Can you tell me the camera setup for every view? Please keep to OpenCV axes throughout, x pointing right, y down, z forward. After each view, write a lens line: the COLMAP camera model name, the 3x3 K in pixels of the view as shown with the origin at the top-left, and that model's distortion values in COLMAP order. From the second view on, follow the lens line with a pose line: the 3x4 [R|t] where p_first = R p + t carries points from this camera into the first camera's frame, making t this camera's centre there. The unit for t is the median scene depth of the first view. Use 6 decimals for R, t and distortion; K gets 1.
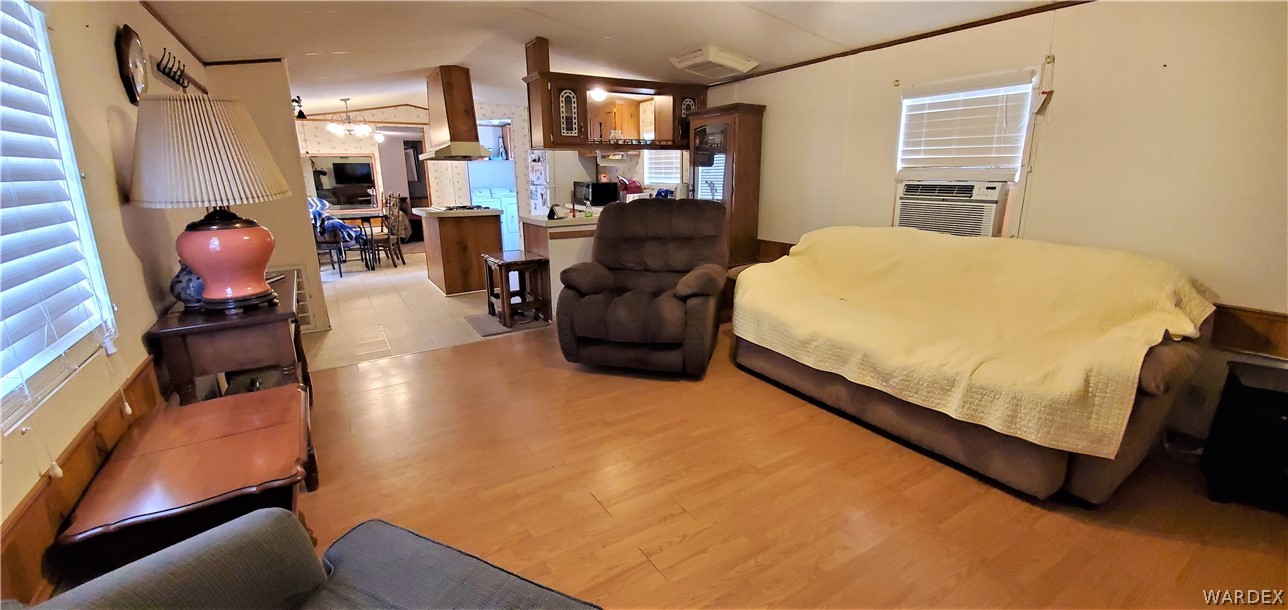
lens RADIAL K [[523.4, 0, 644.9], [0, 523.4, 299.3], [0, 0, 1]] dist [0.000037, -0.002291]
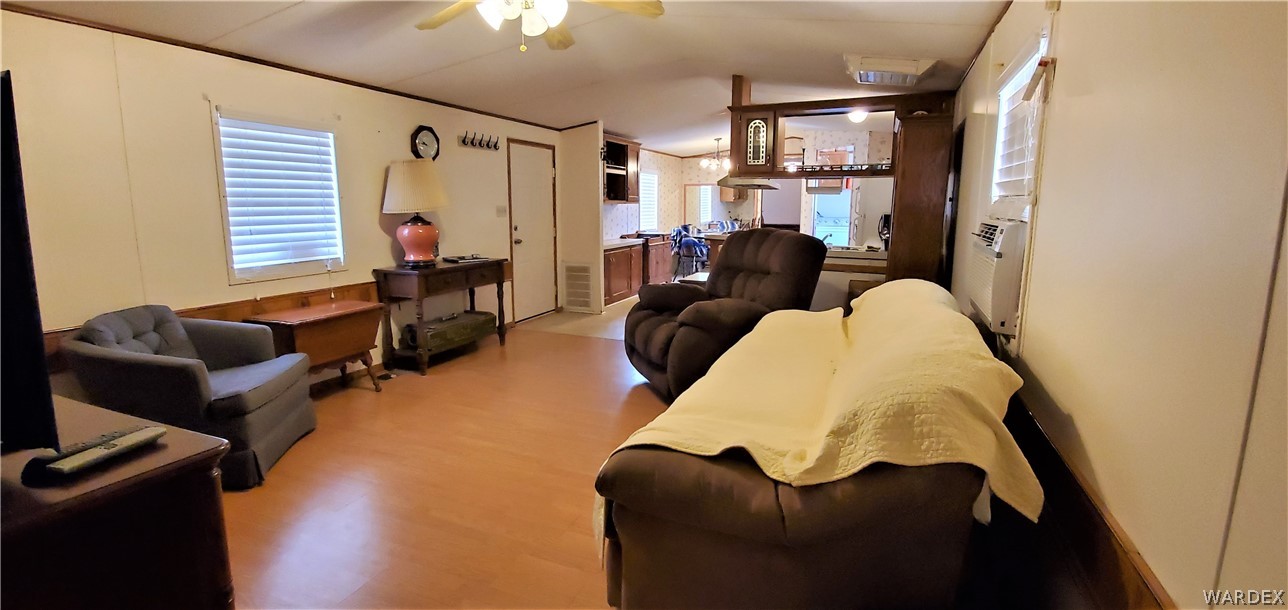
lens RADIAL K [[584.4, 0, 646.9], [0, 584.4, 301.5], [0, 0, 1]] dist [-0.000498, 0.000329]
pose [[0.560159, 0.150370, -0.814623, 0.554869], [-0.206856, 0.977625, 0.038218, -0.043745], [0.802142, 0.147101, 0.578730, 0.176486]]
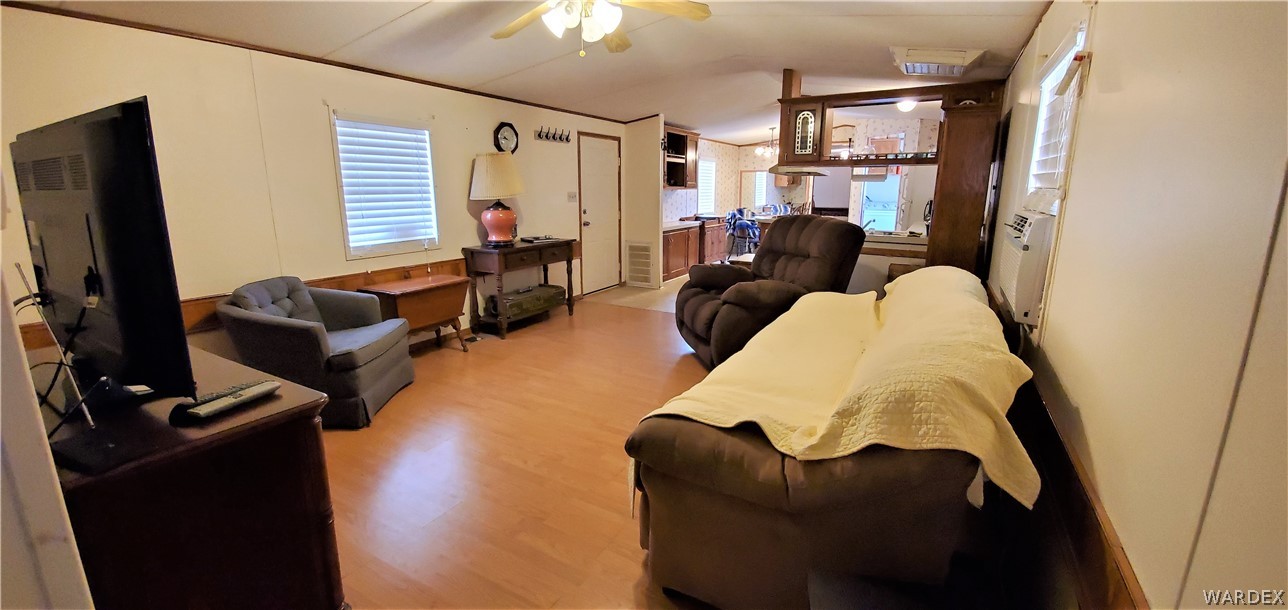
lens RADIAL K [[523.4, 0, 643.8], [0, 523.4, 302.7], [0, 0, 1]] dist [0.000037, -0.002291]
pose [[0.452747, 0.205886, -0.867543, 0.564094], [-0.219850, 0.968712, 0.115162, -0.054148], [0.864110, 0.138590, 0.483845, 0.190224]]
